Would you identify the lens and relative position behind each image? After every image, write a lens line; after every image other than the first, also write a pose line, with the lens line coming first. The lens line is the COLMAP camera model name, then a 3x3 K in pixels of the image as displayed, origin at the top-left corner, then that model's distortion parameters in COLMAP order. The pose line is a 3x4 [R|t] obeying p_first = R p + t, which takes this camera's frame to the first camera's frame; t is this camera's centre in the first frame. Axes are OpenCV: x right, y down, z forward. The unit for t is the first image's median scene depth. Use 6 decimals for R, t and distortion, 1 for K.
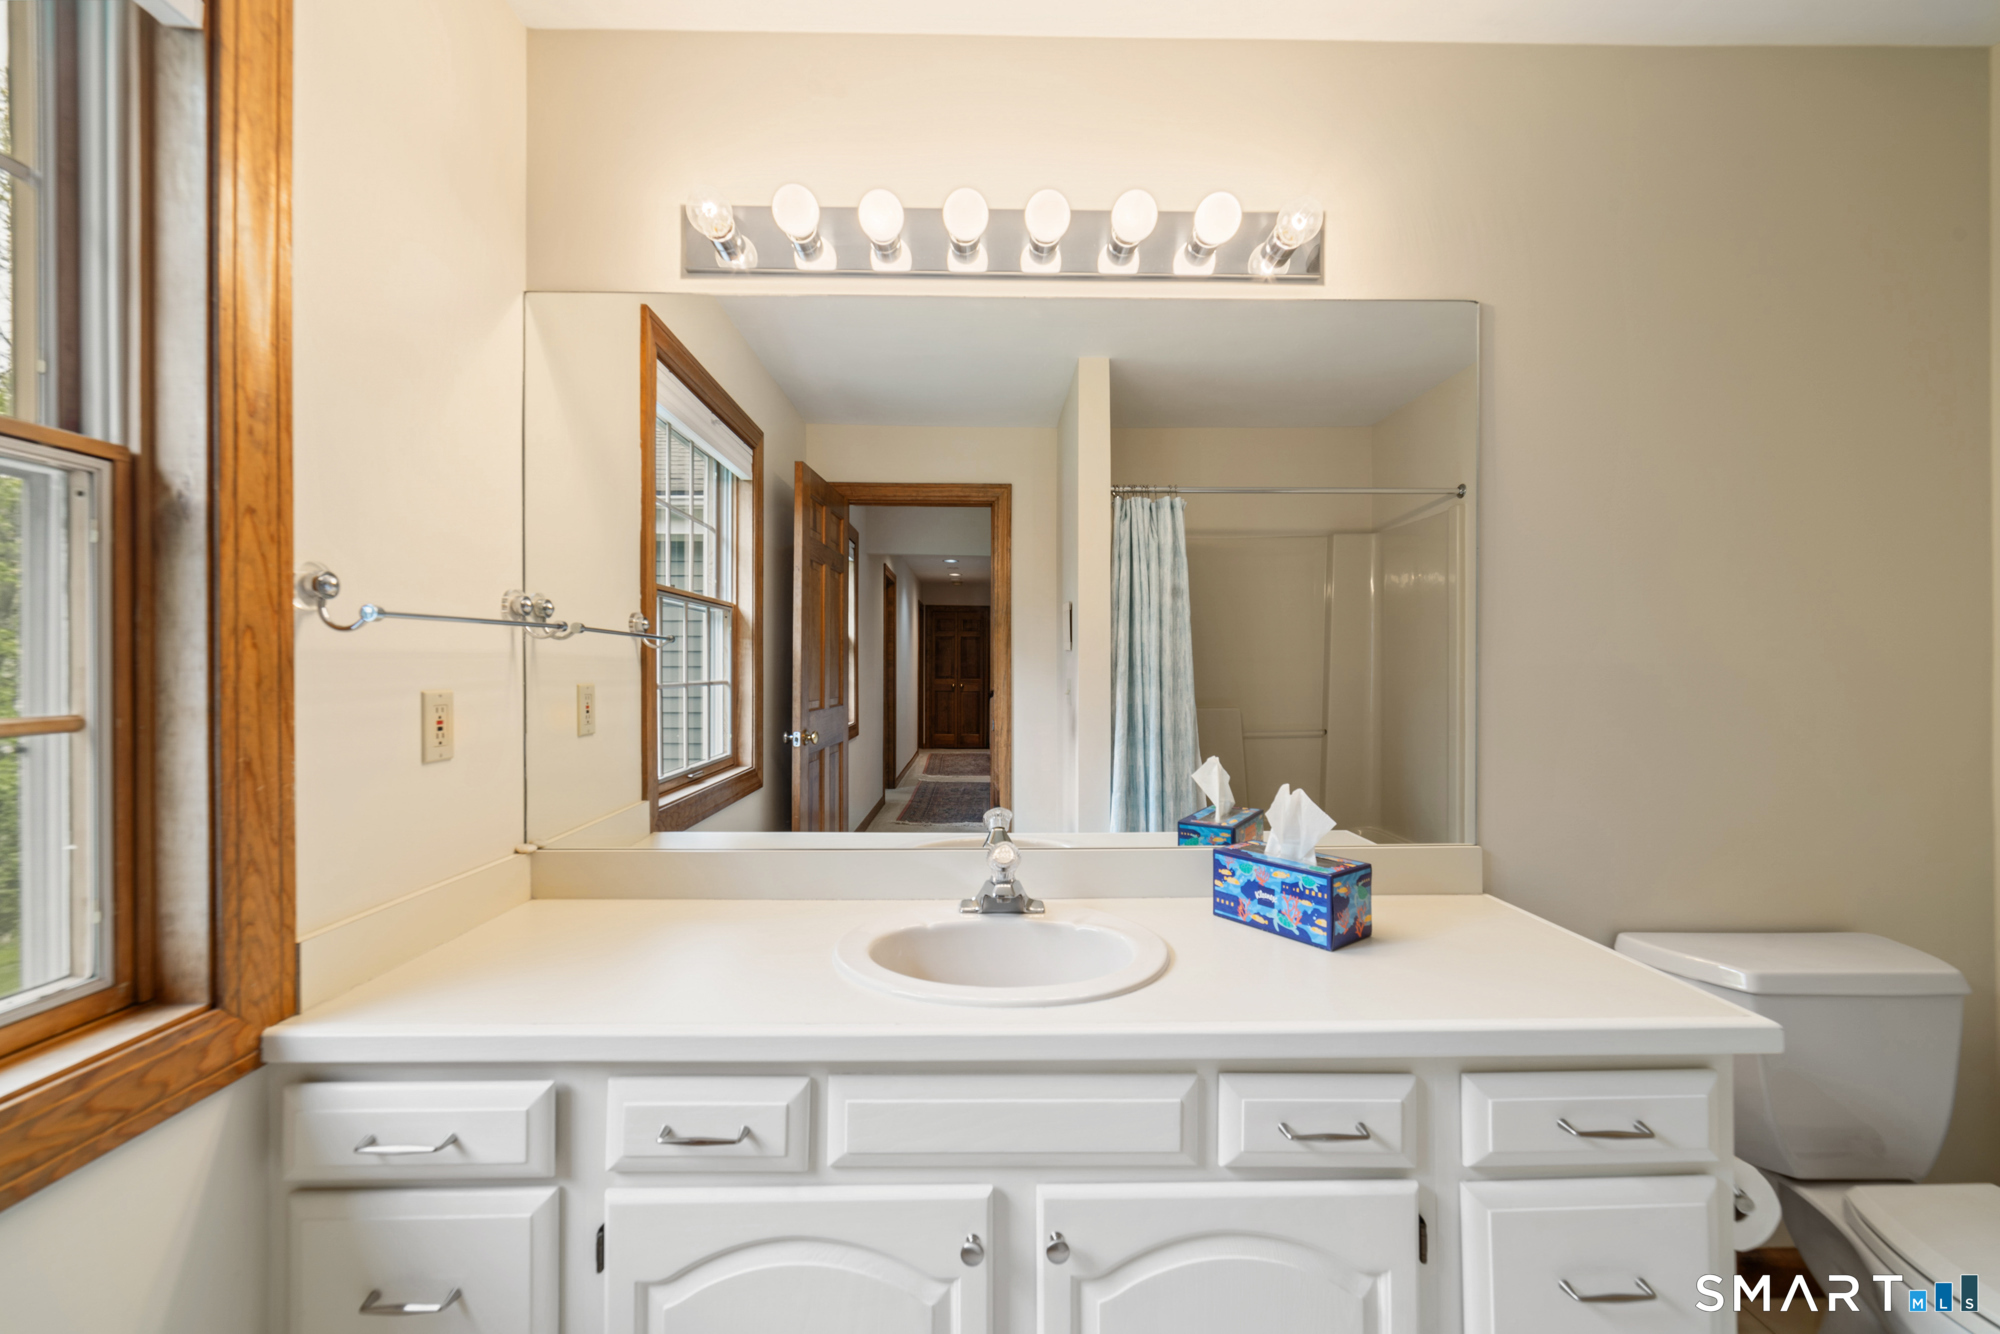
lens RADIAL K [[780.9, 0, 1000.0], [0, 780.9, 667.0], [0, 0, 1]] dist [-0.010454, 0.005016]
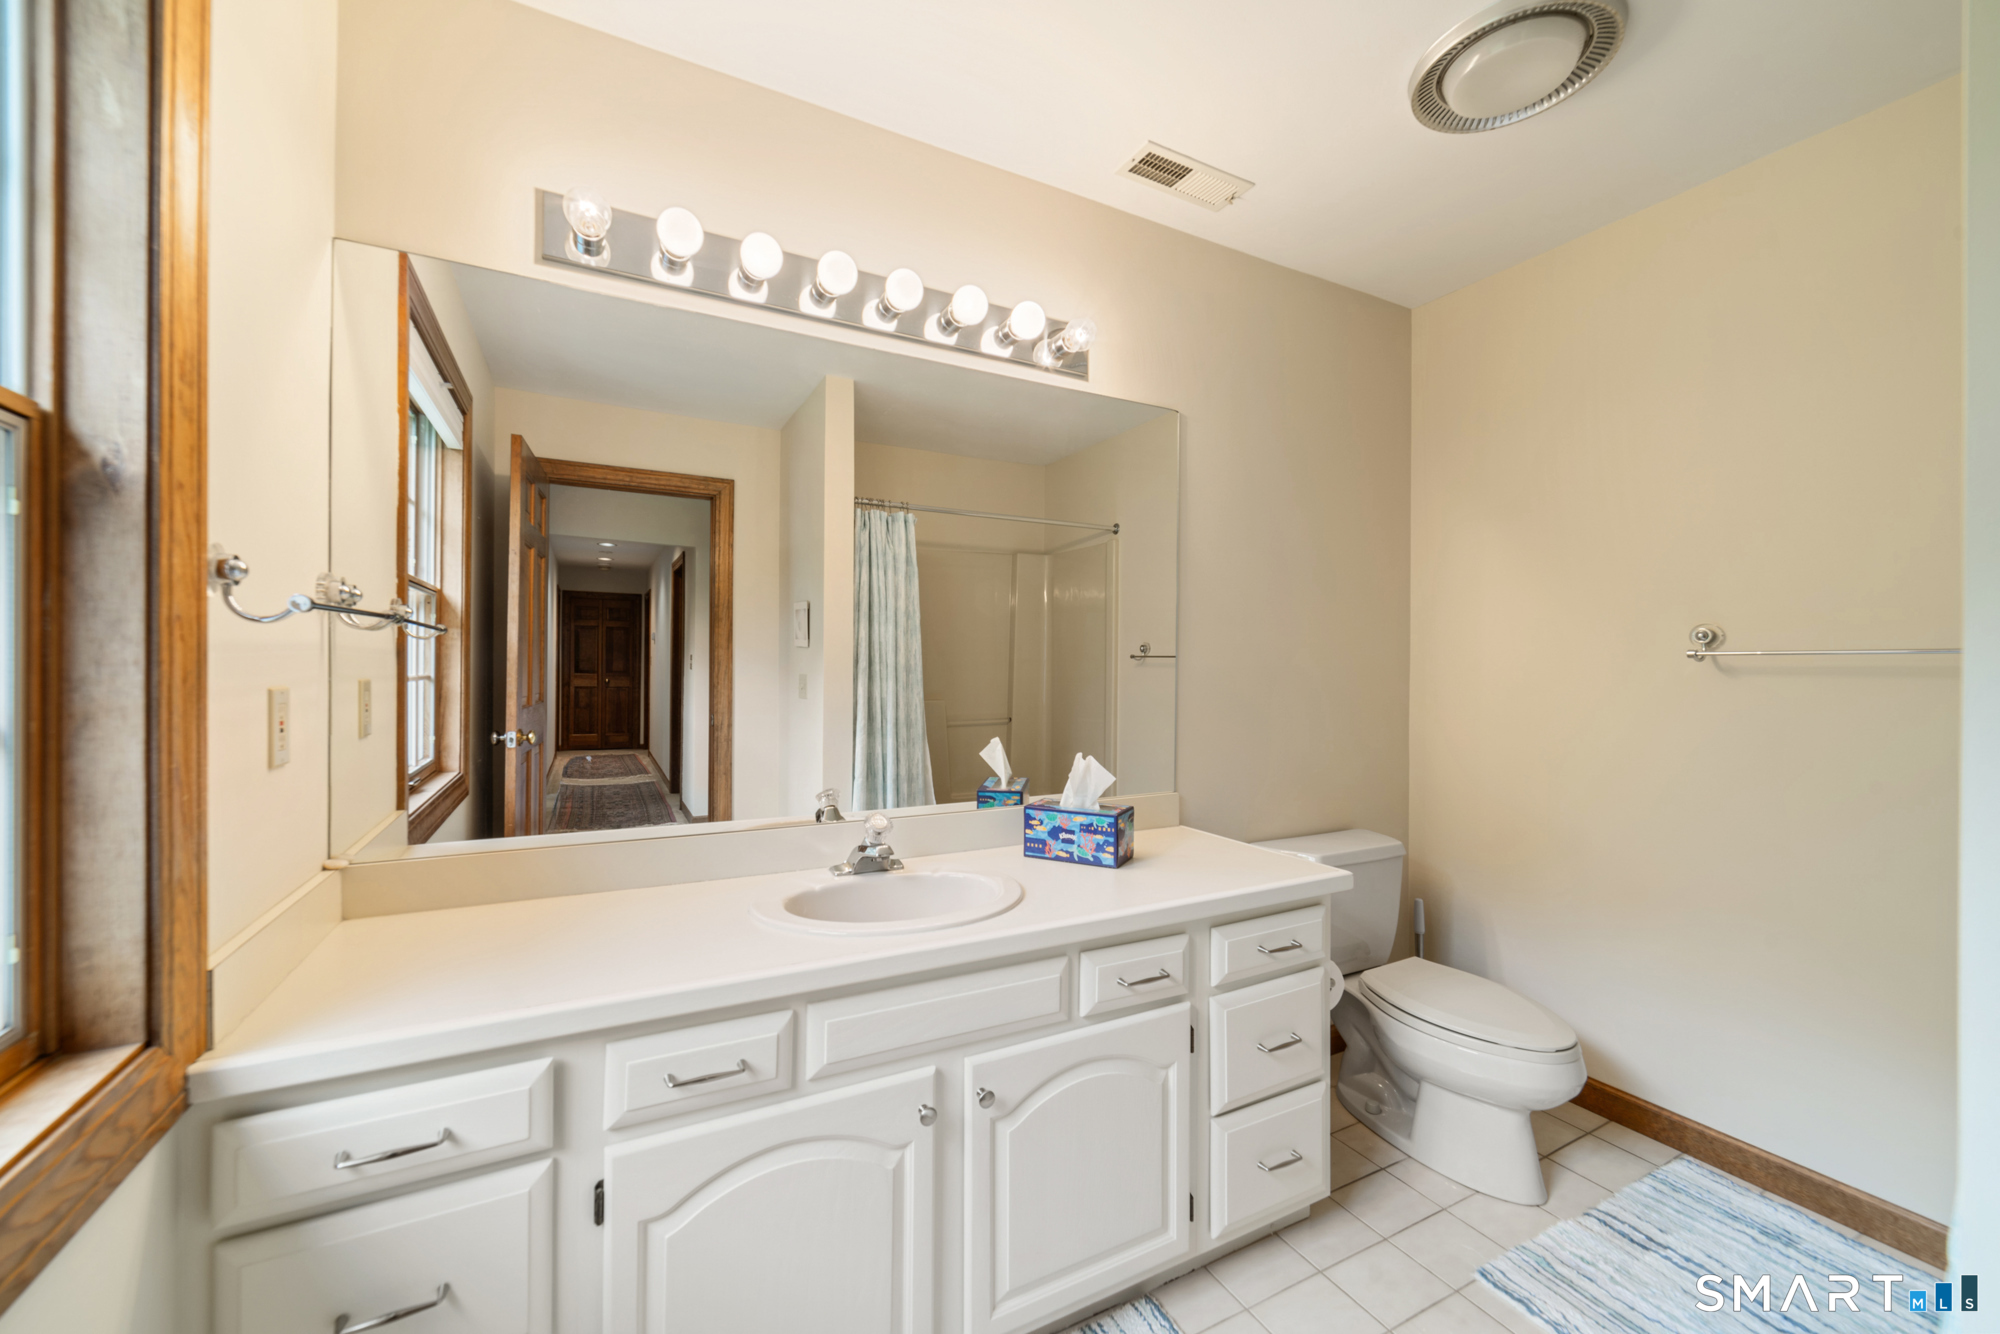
lens RADIAL K [[775.6, 0, 1012.7], [0, 775.6, 661.8], [0, 0, 1]] dist [-0.018065, 0.005705]
pose [[0.888670, 0.009820, 0.458441, -0.470409], [-0.009923, 0.999948, -0.002185, -0.006495], [-0.458439, -0.002608, 0.888722, -0.196079]]
